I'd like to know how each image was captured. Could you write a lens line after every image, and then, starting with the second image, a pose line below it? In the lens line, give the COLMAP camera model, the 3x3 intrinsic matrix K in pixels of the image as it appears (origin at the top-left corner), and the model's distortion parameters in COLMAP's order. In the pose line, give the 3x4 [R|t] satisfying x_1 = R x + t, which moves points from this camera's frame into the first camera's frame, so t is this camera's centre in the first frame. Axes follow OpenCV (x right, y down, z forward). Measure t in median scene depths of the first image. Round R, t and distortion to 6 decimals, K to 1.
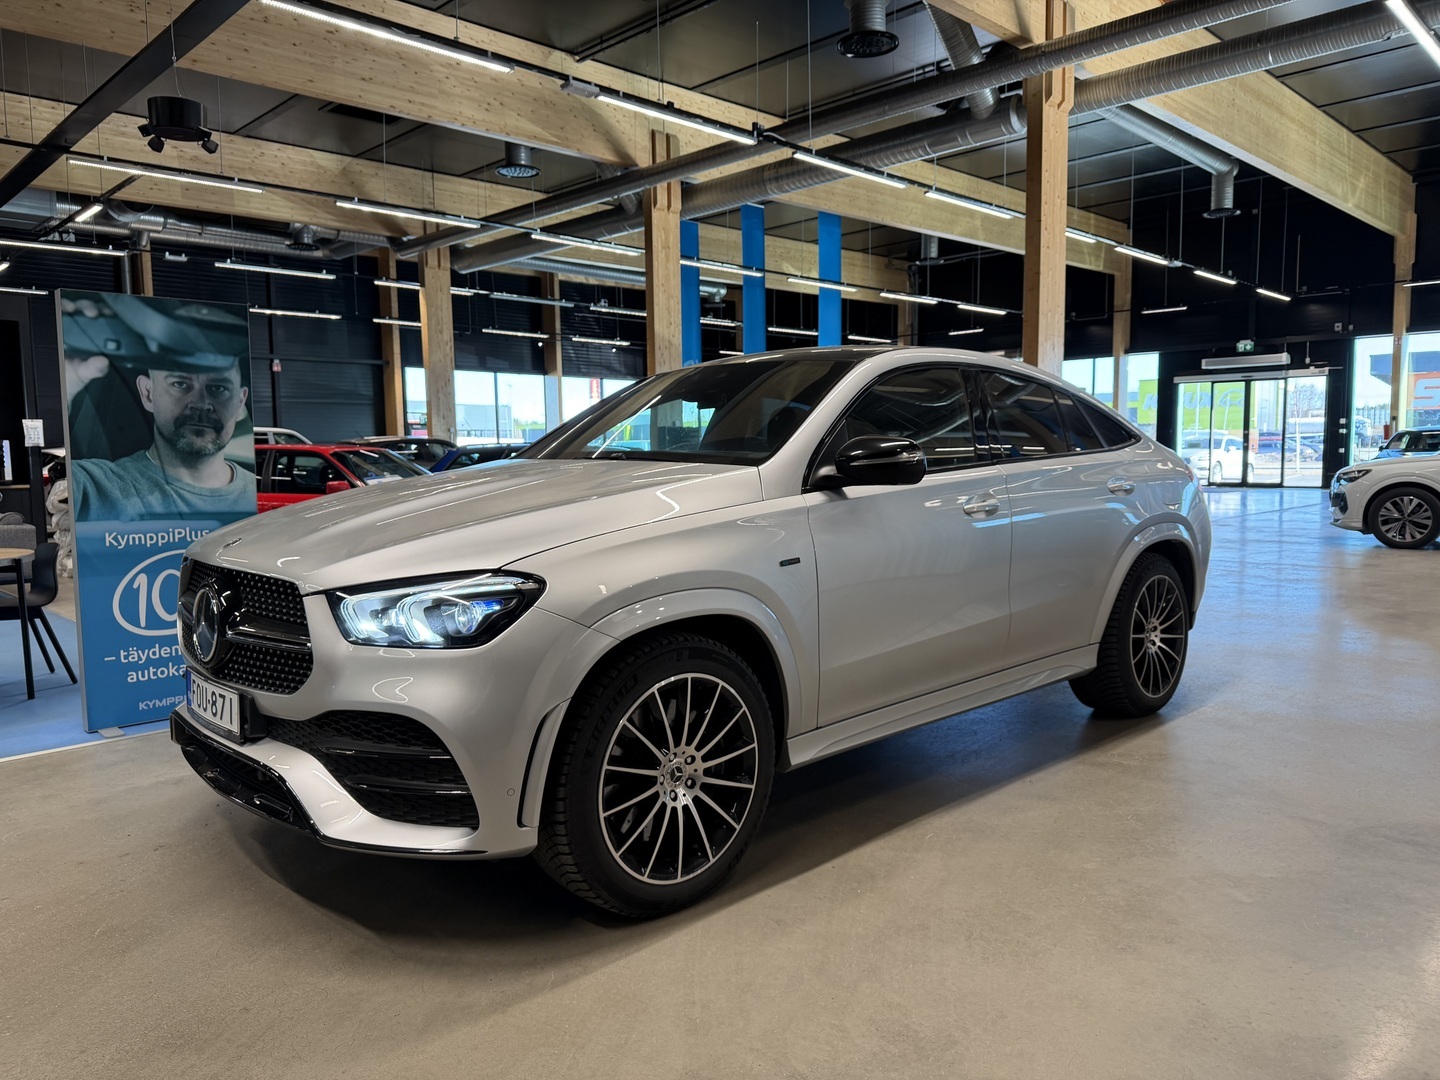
lens RADIAL K [[1023.4, 0, 720.0], [0, 1023.4, 540.0], [0, 0, 1]] dist [0.001146, -0.001189]
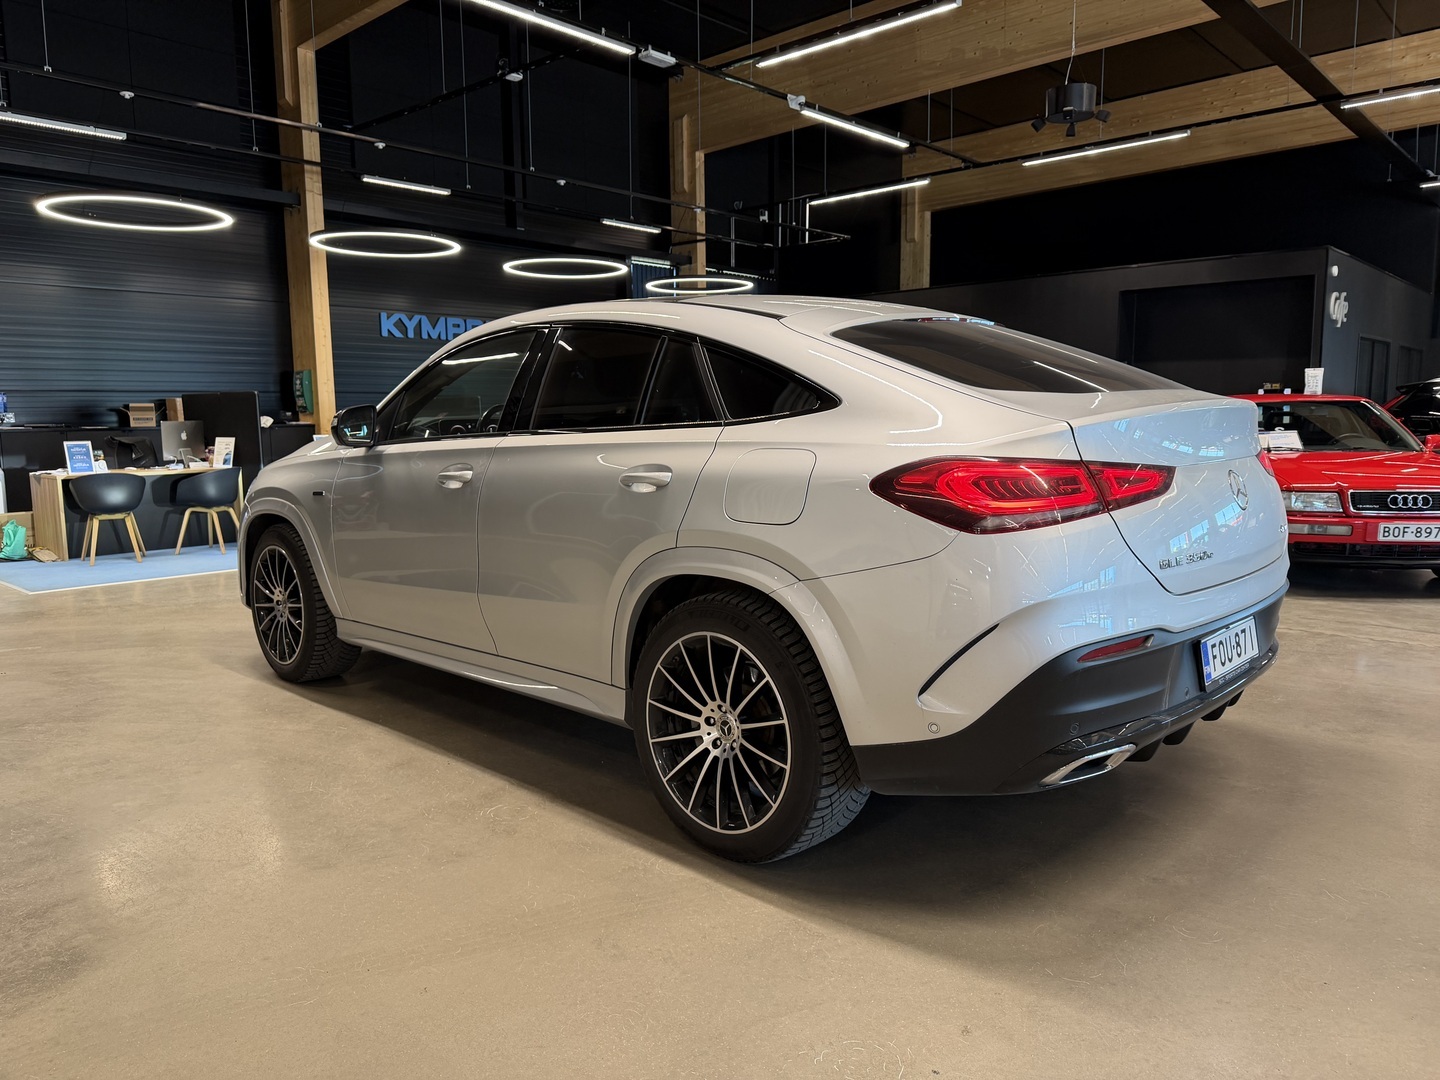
lens RADIAL K [[1023.4, 0, 720.0], [0, 1023.4, 540.0], [0, 0, 1]] dist [0.001146, -0.001189]
pose [[0.047769, 0.134979, -0.989696, 1.208861], [-0.076729, 0.988396, 0.131098, -0.116237], [0.995907, 0.069676, 0.057571, 1.153621]]
